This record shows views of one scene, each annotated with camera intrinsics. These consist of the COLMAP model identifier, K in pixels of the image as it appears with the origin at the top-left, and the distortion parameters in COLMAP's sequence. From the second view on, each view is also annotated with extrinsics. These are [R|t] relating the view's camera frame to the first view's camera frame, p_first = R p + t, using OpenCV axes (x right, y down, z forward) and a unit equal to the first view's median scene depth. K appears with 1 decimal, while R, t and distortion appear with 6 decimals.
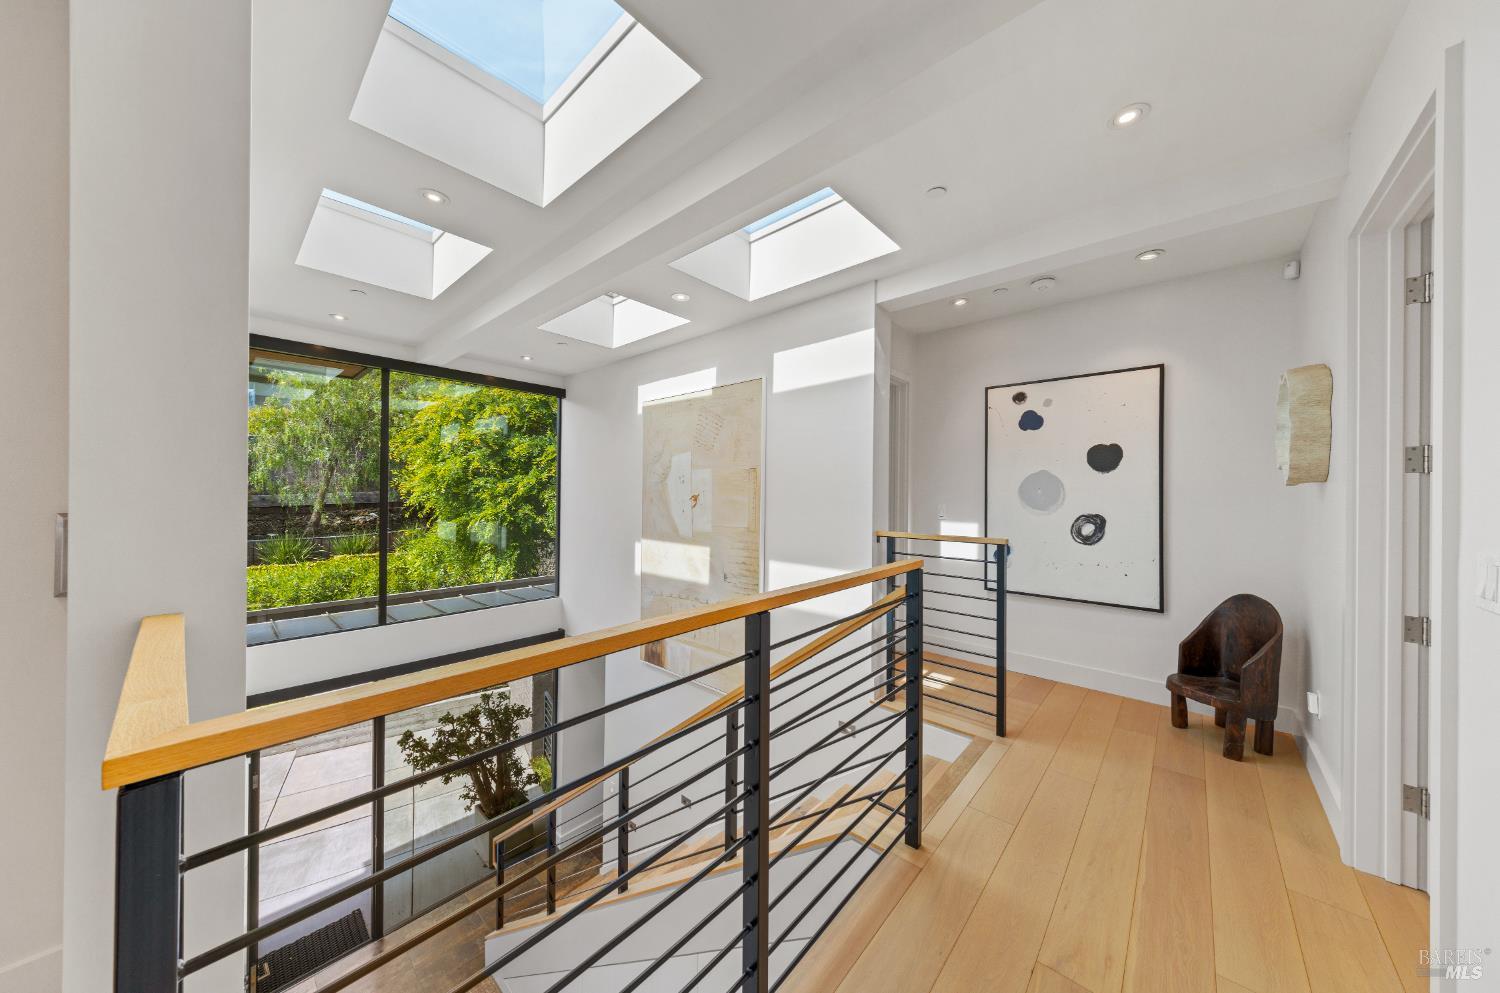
lens RADIAL K [[478.7, 0, 777.2], [0, 478.7, 488.4], [0, 0, 1]] dist [-0.002320, -0.000600]
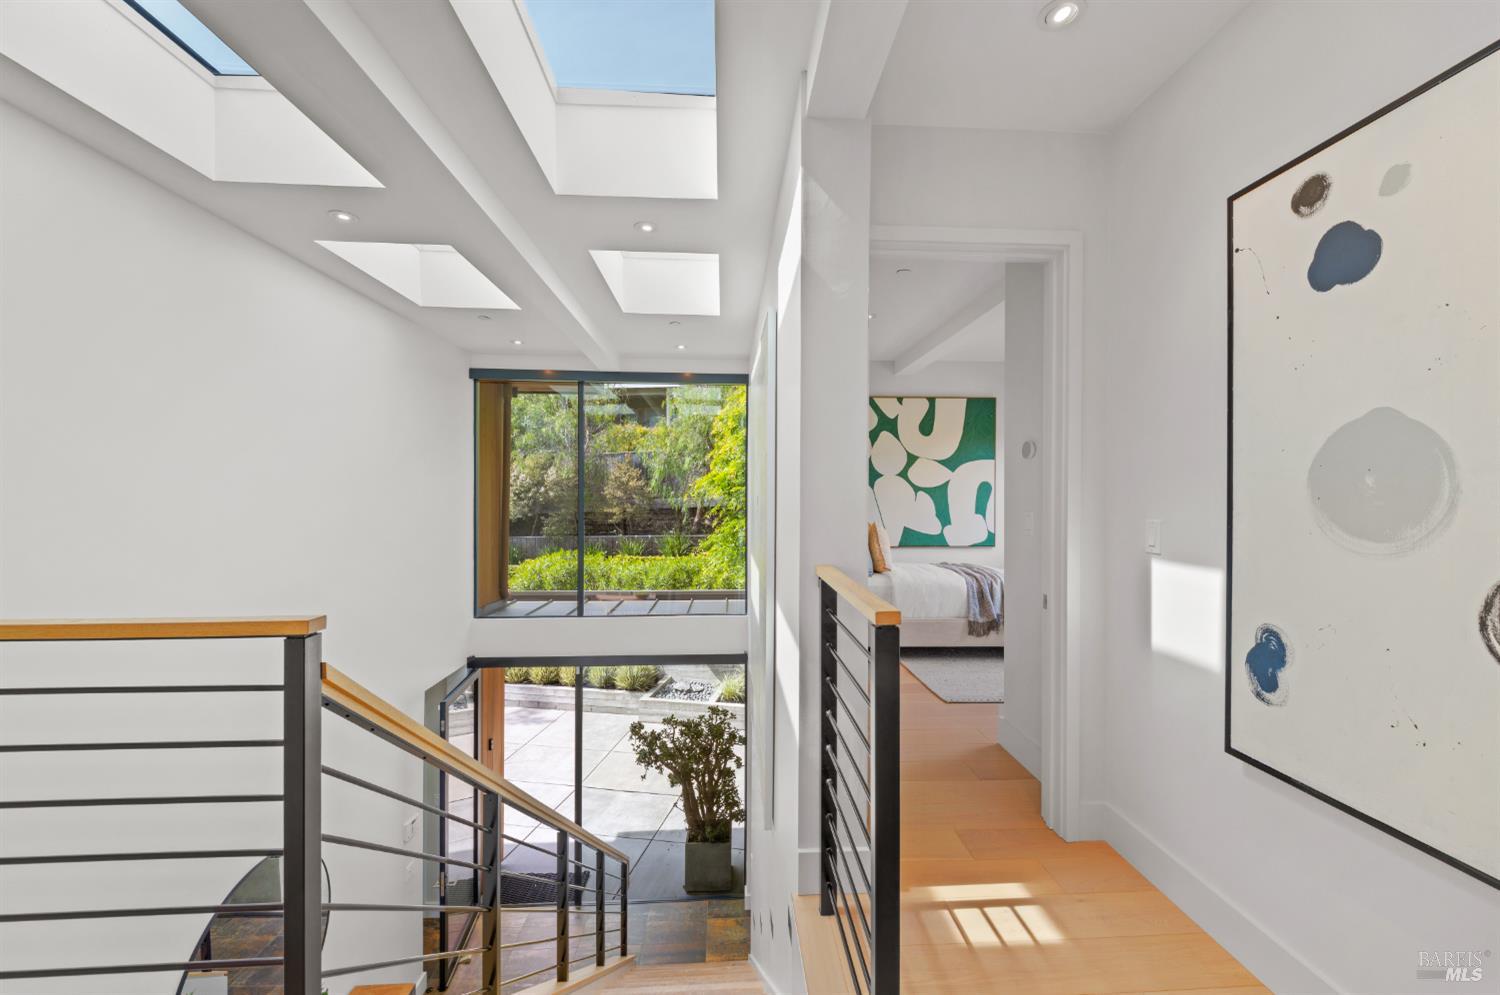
lens RADIAL K [[588.9, 0, 757.4], [0, 588.9, 496.4], [0, 0, 1]] dist [0.001167, -0.002130]
pose [[0.706298, -0.006654, -0.707884, 0.500051], [0.016287, 0.999844, 0.006852, 0.007908], [0.707728, -0.016368, 0.706296, 0.424657]]
